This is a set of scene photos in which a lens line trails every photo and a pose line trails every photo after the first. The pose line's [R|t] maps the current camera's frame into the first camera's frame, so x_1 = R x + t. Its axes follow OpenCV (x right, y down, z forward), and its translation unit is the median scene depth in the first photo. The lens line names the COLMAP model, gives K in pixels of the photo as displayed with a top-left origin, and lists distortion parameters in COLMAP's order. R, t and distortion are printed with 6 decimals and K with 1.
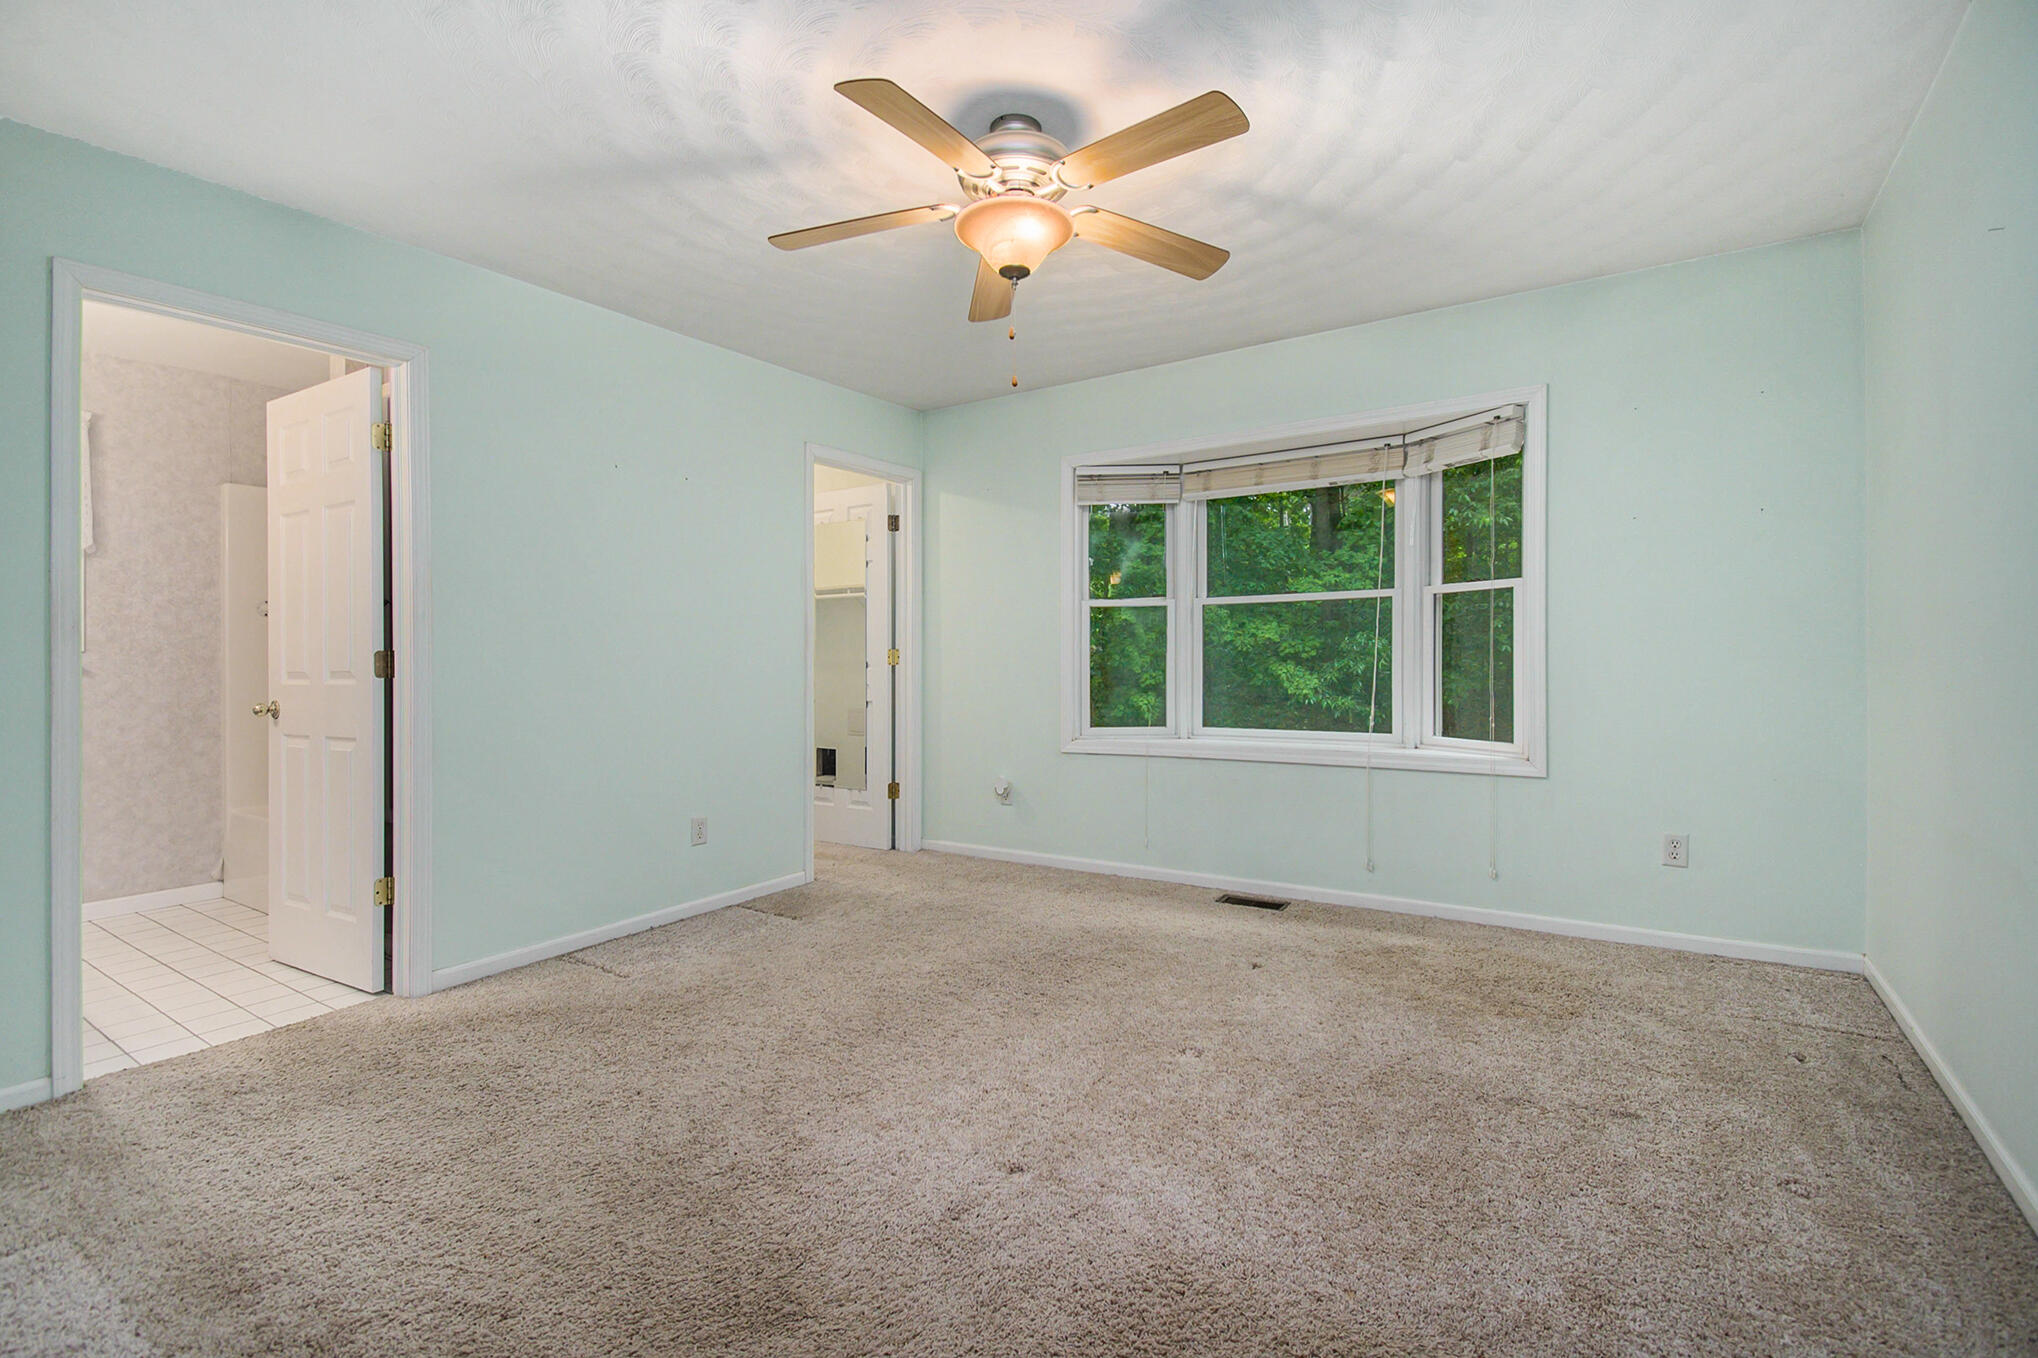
lens RADIAL K [[939.1, 0, 1019.0], [0, 939.1, 679.0], [0, 0, 1]] dist [0.000195, -0.017513]
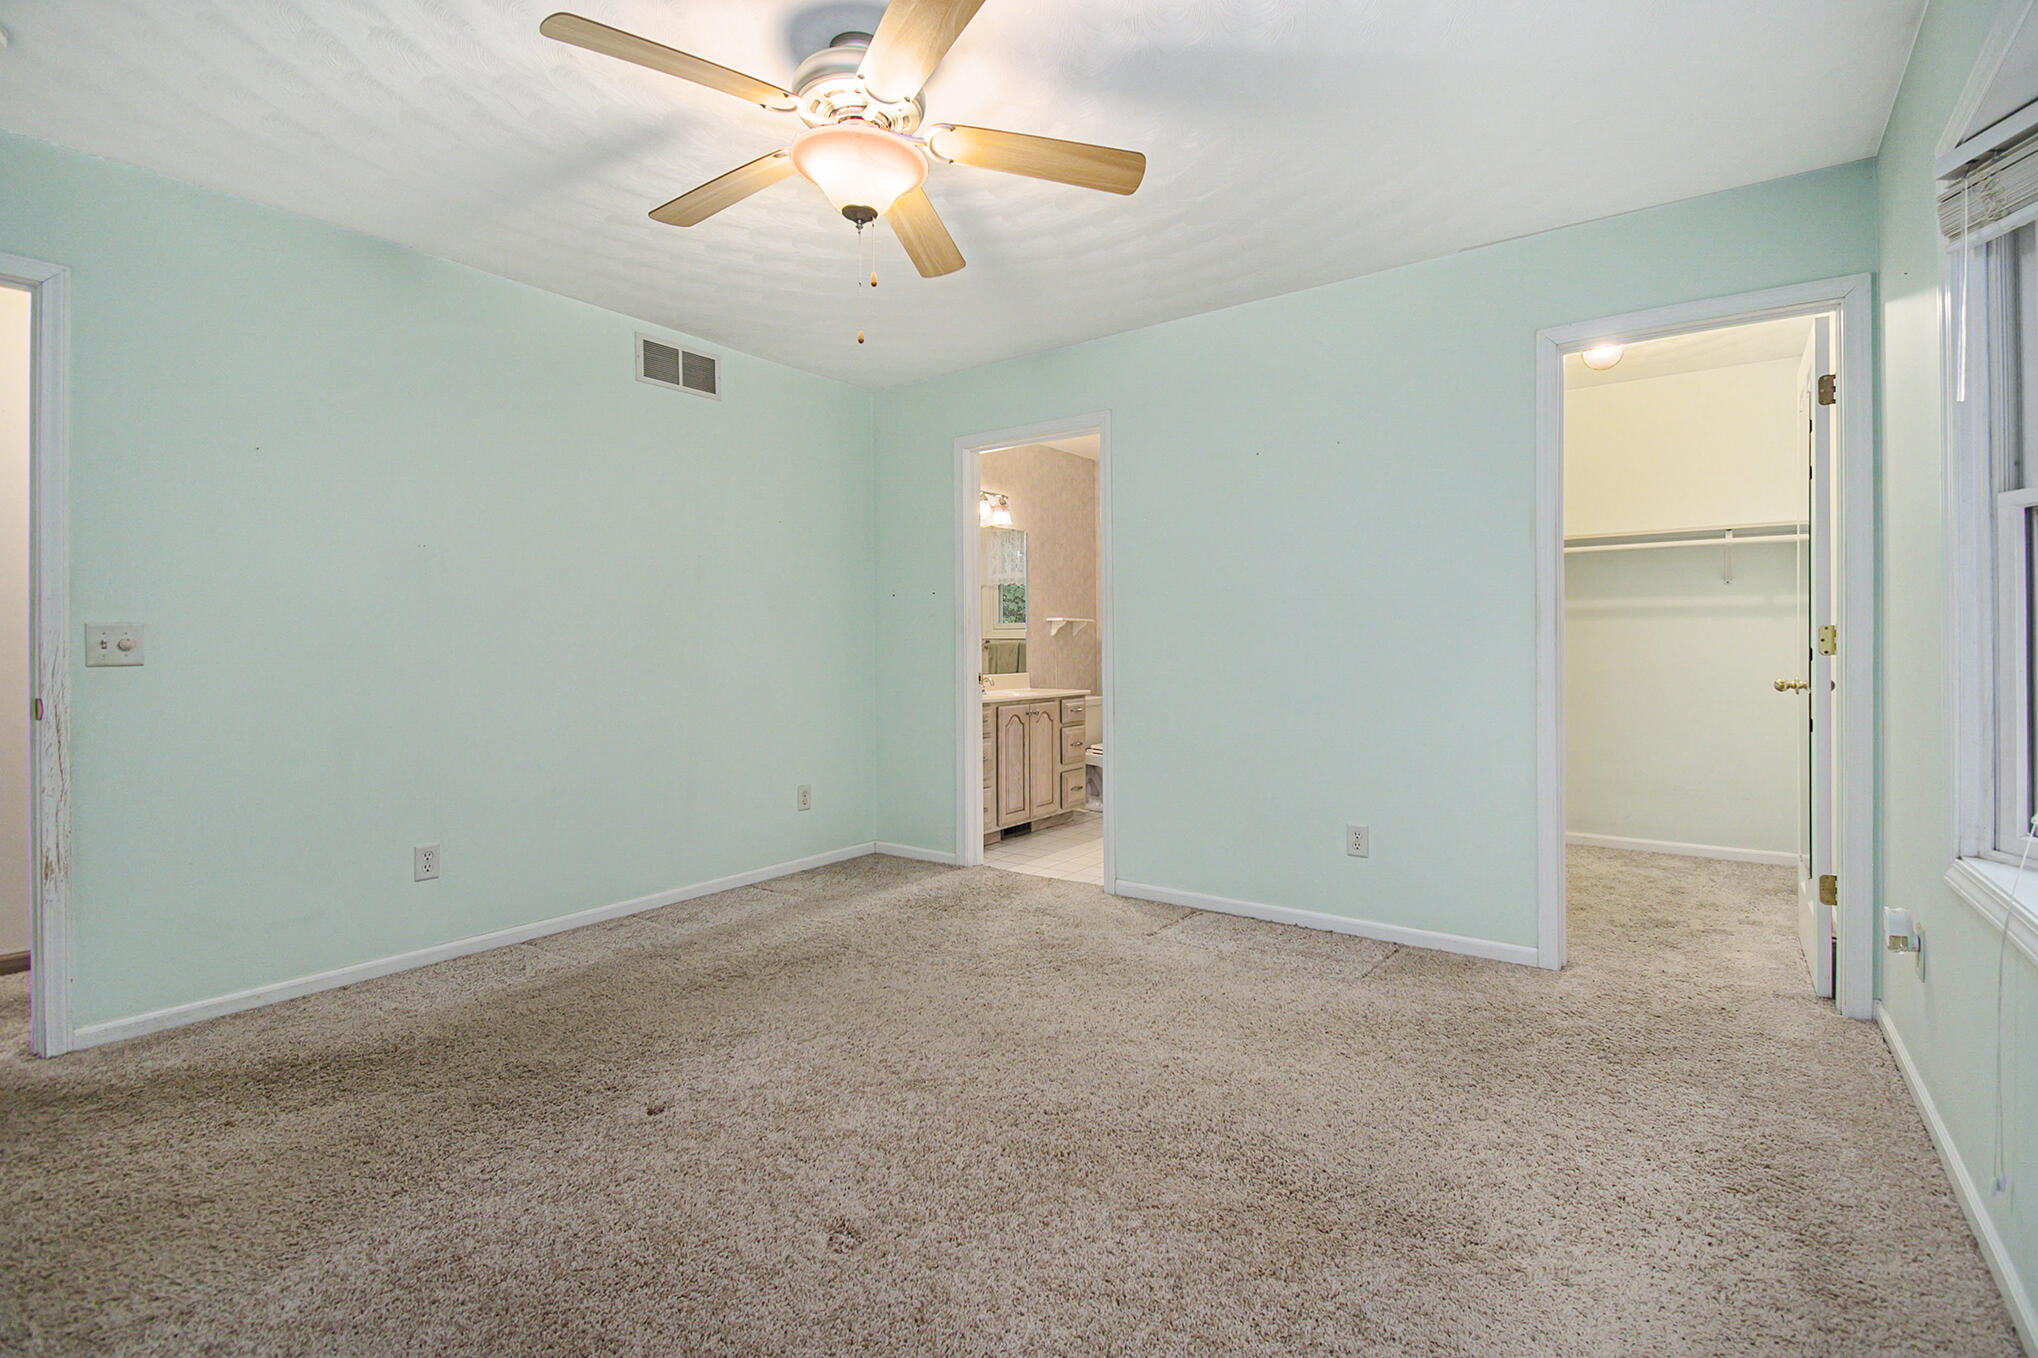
lens RADIAL K [[896.4, 0, 1027.7], [0, 896.4, 644.7], [0, 0, 1]] dist [0.000122, -0.000032]
pose [[-0.042858, 0.002130, -0.999079, 0.525177], [-0.022197, 0.999749, 0.003083, -0.015588], [0.998835, 0.022309, -0.042800, 0.756472]]
